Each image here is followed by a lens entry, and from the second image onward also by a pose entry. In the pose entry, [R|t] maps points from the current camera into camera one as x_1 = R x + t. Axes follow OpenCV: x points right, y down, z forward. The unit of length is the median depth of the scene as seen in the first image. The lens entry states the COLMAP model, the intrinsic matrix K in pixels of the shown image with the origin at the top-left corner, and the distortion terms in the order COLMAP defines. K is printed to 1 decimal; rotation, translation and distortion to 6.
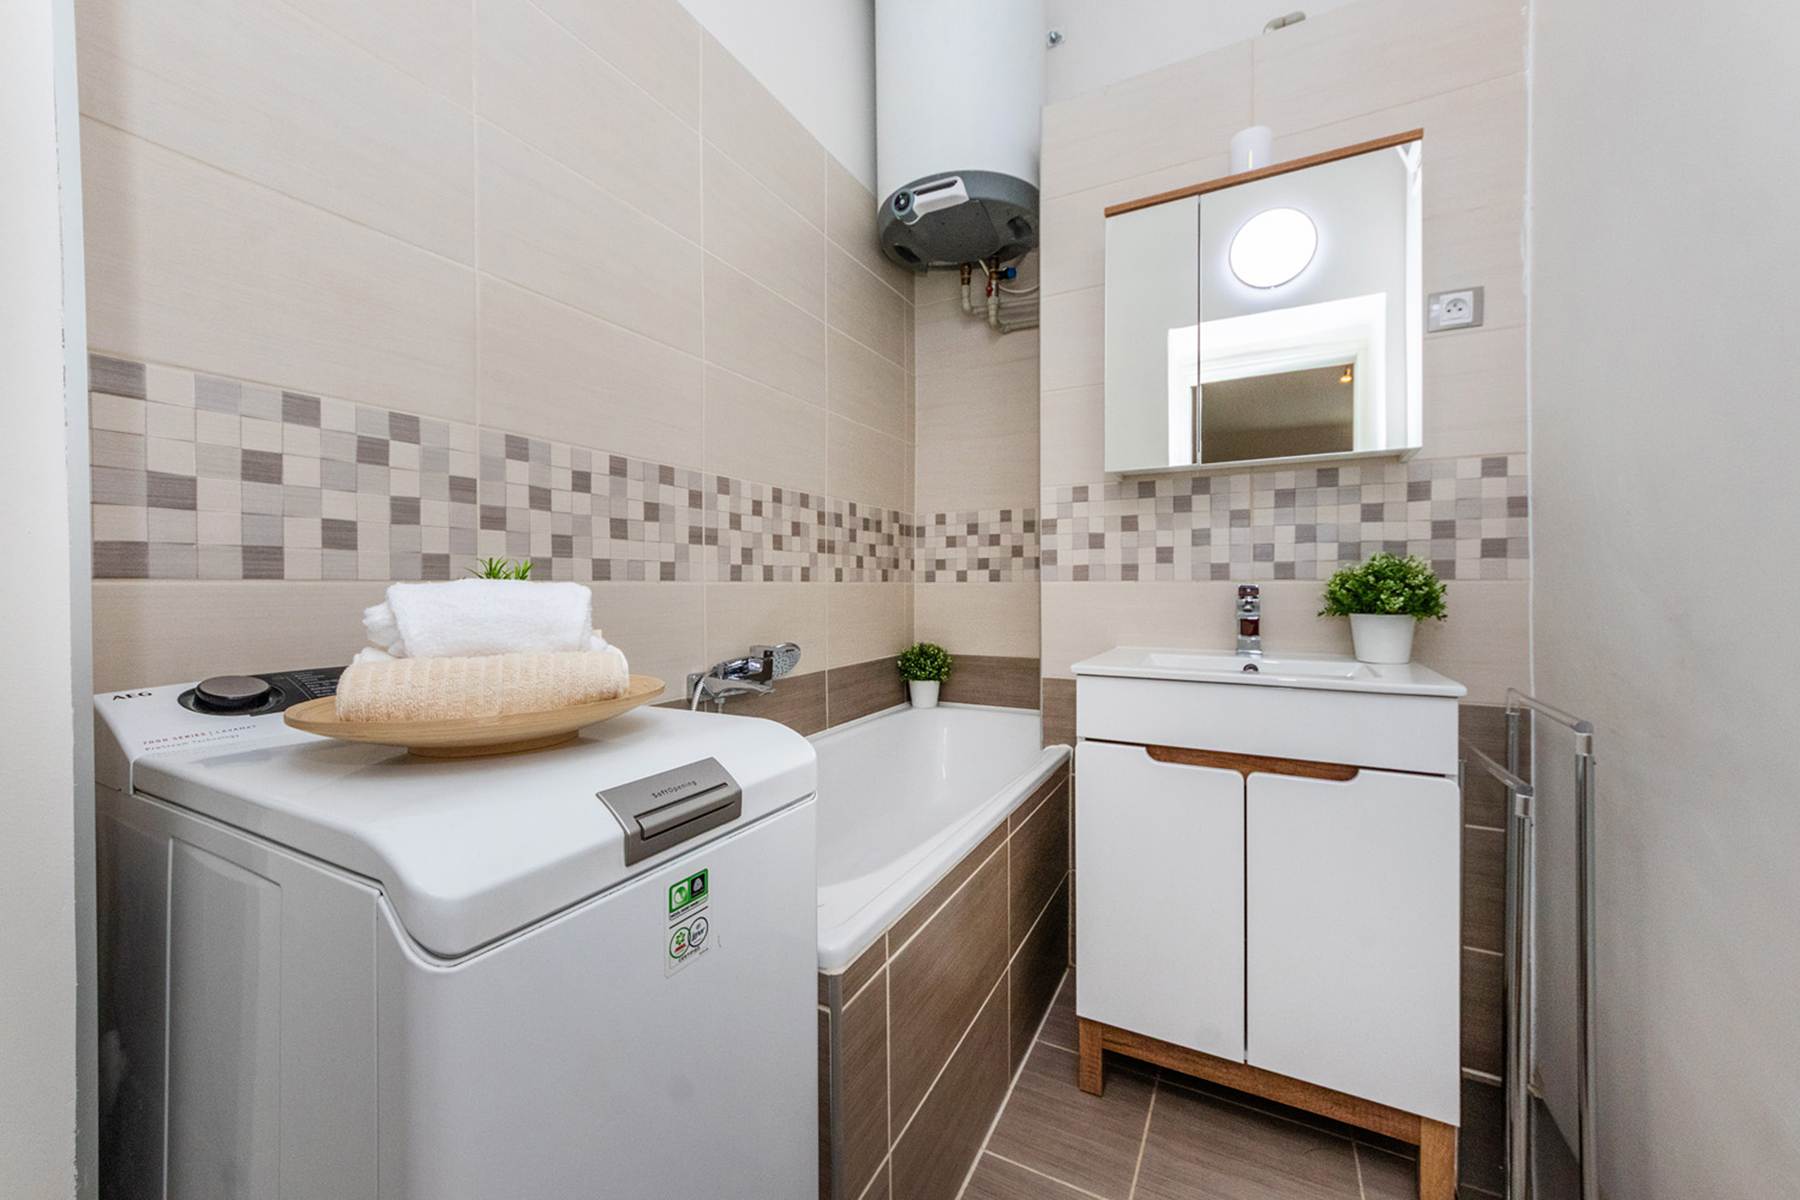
lens RADIAL K [[681.2, 0, 902.7], [0, 681.2, 594.6], [0, 0, 1]] dist [0.003706, -0.000766]
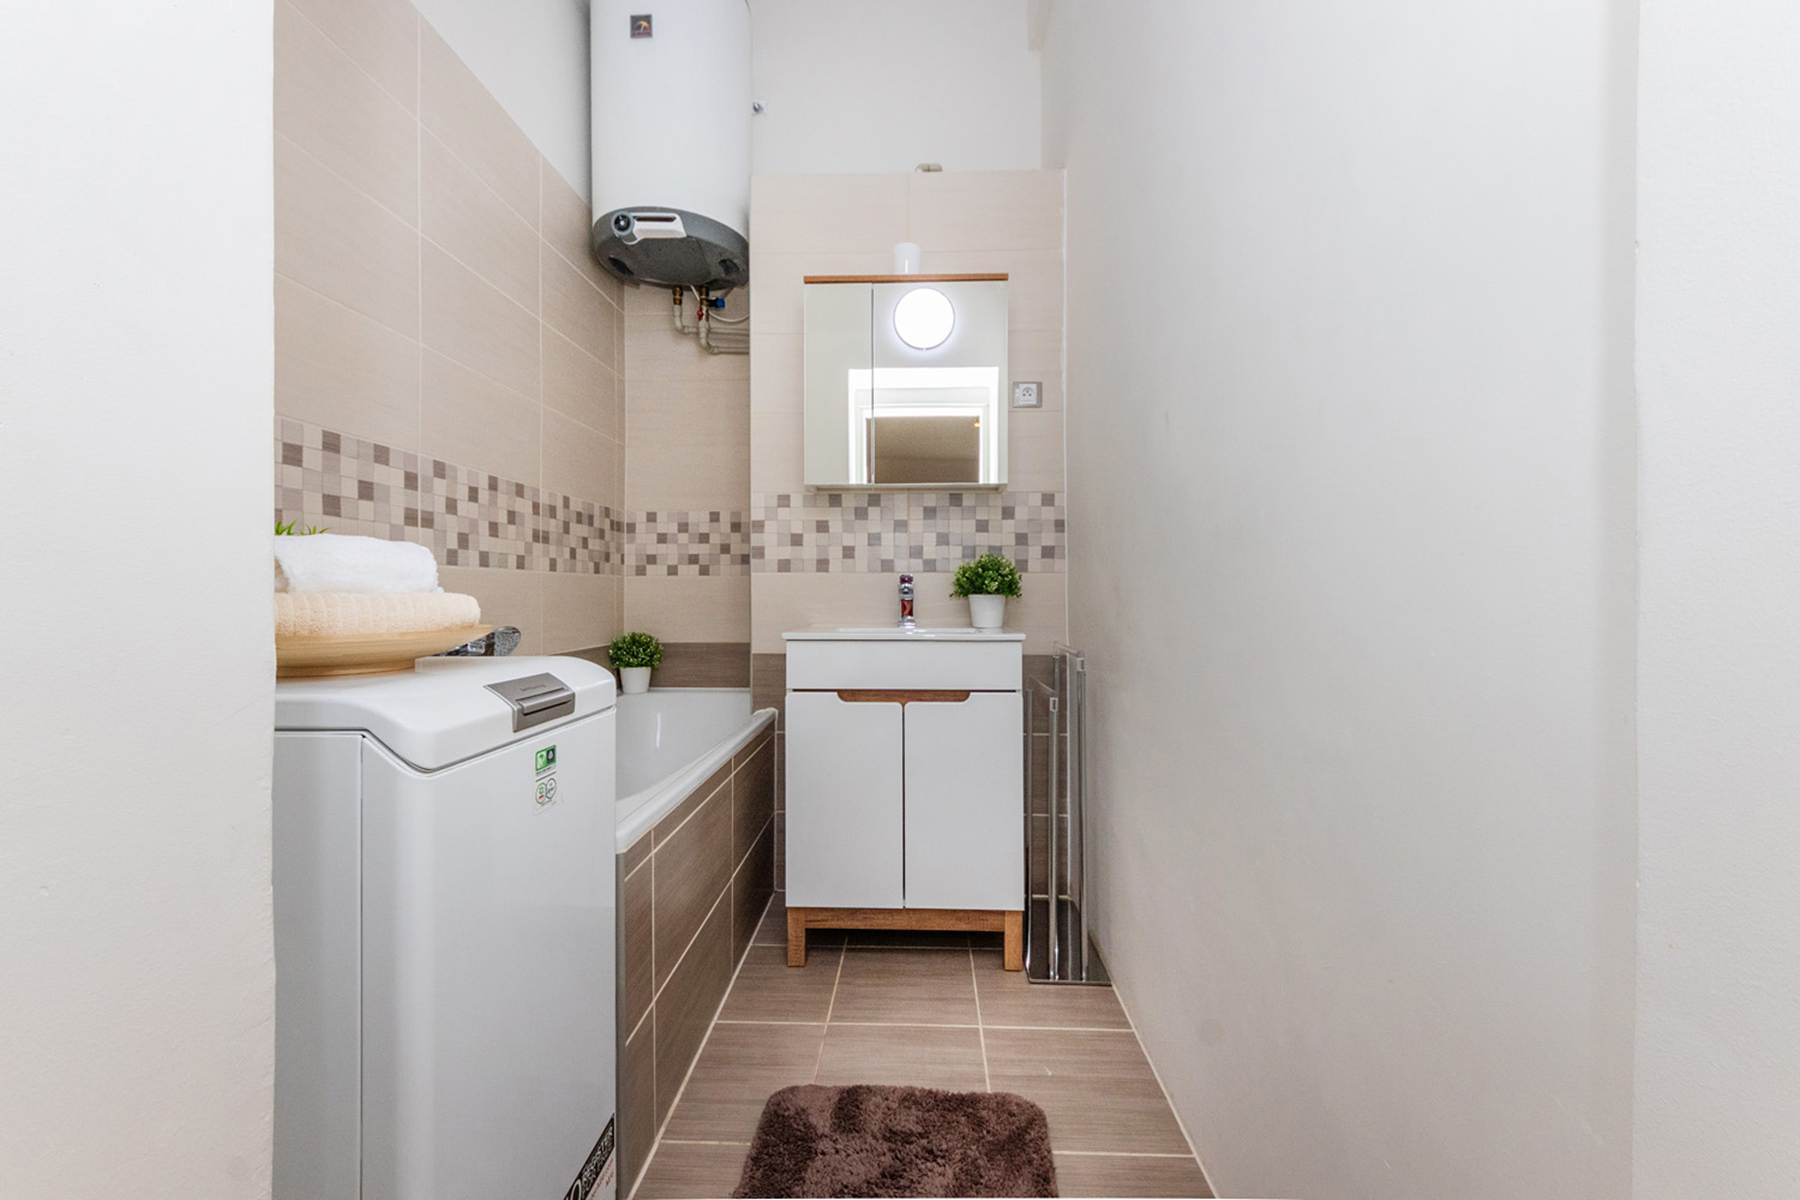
lens RADIAL K [[681.2, 0, 901.5], [0, 681.2, 598.9], [0, 0, 1]] dist [0.003706, -0.000766]
pose [[0.898989, -0.000003, 0.437972, -0.104569], [0.002563, 0.999983, -0.005254, 0.043473], [-0.437965, 0.005846, 0.898973, -0.233644]]
